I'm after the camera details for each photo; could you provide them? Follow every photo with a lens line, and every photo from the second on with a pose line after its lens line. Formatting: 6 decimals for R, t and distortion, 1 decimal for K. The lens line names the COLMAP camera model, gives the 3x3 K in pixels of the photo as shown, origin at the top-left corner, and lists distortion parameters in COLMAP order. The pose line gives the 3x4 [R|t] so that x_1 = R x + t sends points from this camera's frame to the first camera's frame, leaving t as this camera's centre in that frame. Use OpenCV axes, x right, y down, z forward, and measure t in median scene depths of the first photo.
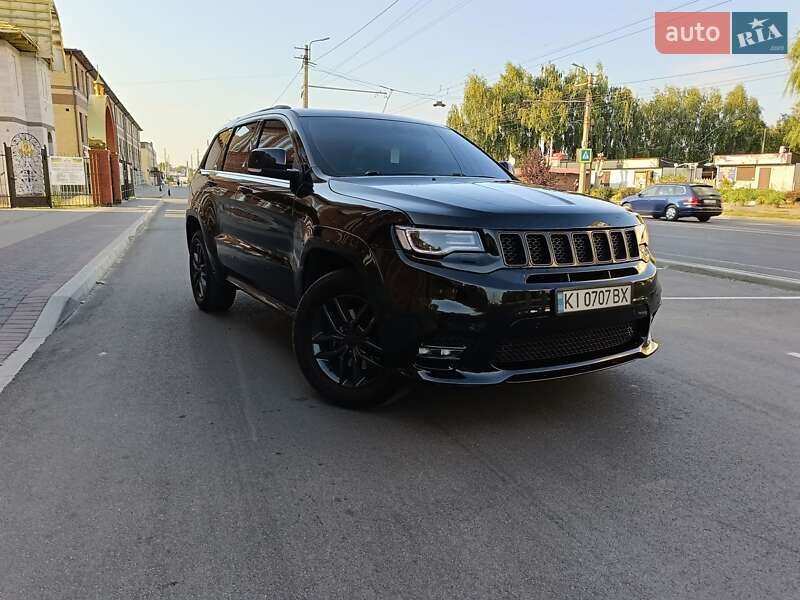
lens RADIAL K [[613.8, 0, 400.5], [0, 613.8, 305.7], [0, 0, 1]] dist [0.056209, -0.058179]
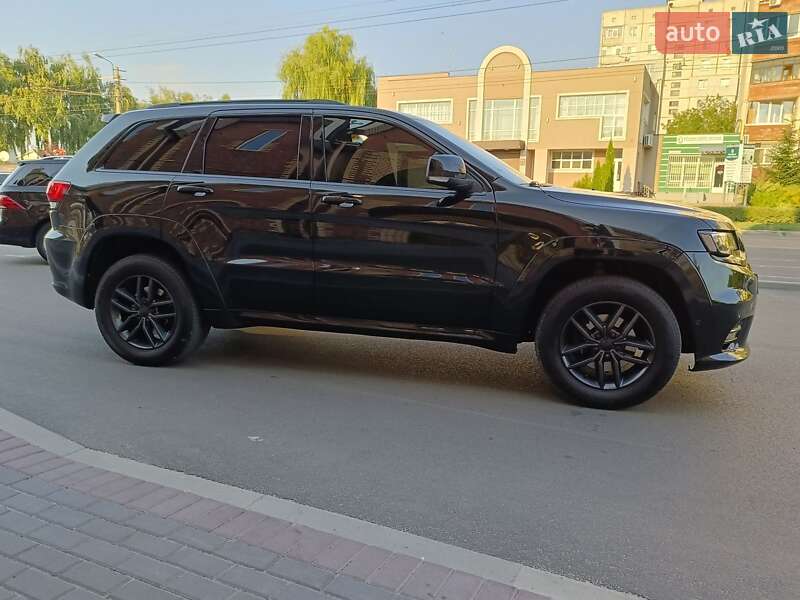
lens RADIAL K [[613.8, 0, 375.6], [0, 613.8, 322.7], [0, 0, 1]] dist [0.056209, -0.058179]
pose [[0.719871, -0.145322, 0.678724, -0.578956], [0.127485, 0.988885, 0.076516, -0.058153], [-0.682300, 0.031446, 0.730396, 0.267696]]
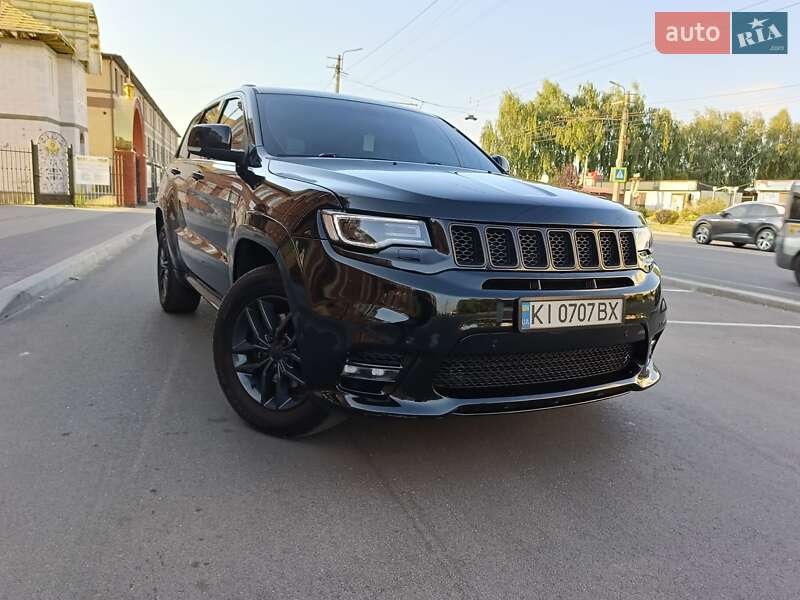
lens RADIAL K [[613.8, 0, 402.5], [0, 613.8, 305.6], [0, 0, 1]] dist [0.056209, -0.058179]
pose [[0.998014, 0.044195, -0.044883, 0.066434], [-0.045263, 0.998709, -0.023046, 0.003481], [0.043806, 0.025032, 0.998726, 0.101751]]
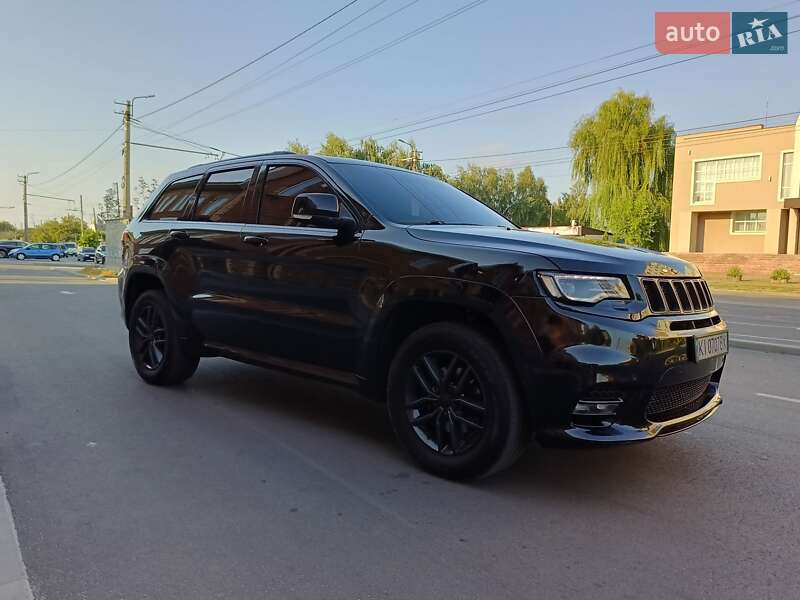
lens RADIAL K [[613.8, 0, 390.9], [0, 613.8, 316.6], [0, 0, 1]] dist [0.056209, -0.058179]
pose [[0.959148, -0.020974, 0.282126, -0.236898], [0.045763, 0.995617, -0.081564, 0.000700], [-0.279179, 0.091143, 0.955904, 0.088679]]
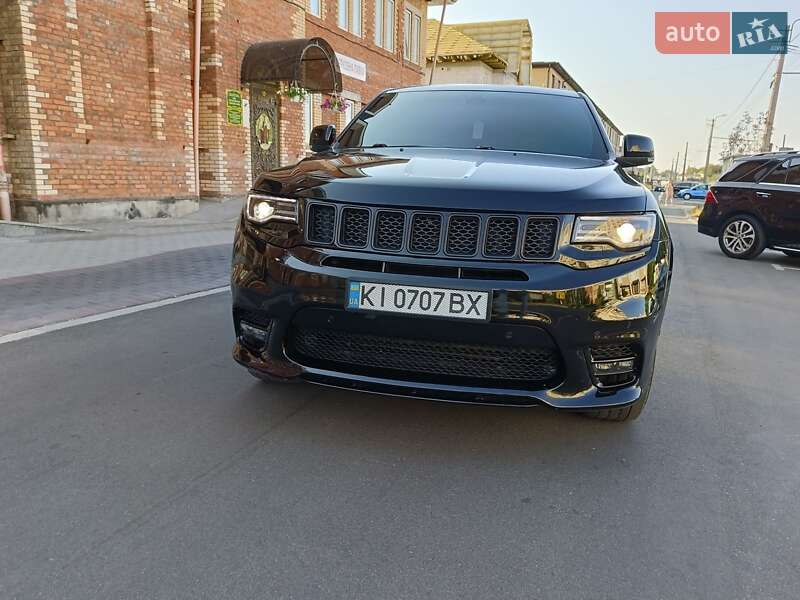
lens RADIAL K [[613.8, 0, 404.8], [0, 613.8, 293.1], [0, 0, 1]] dist [0.056209, -0.058179]
pose [[0.742352, 0.139947, -0.655231, 0.399349], [-0.156585, 0.987099, 0.033424, -0.021593], [0.651455, 0.077787, 0.754689, 0.216091]]
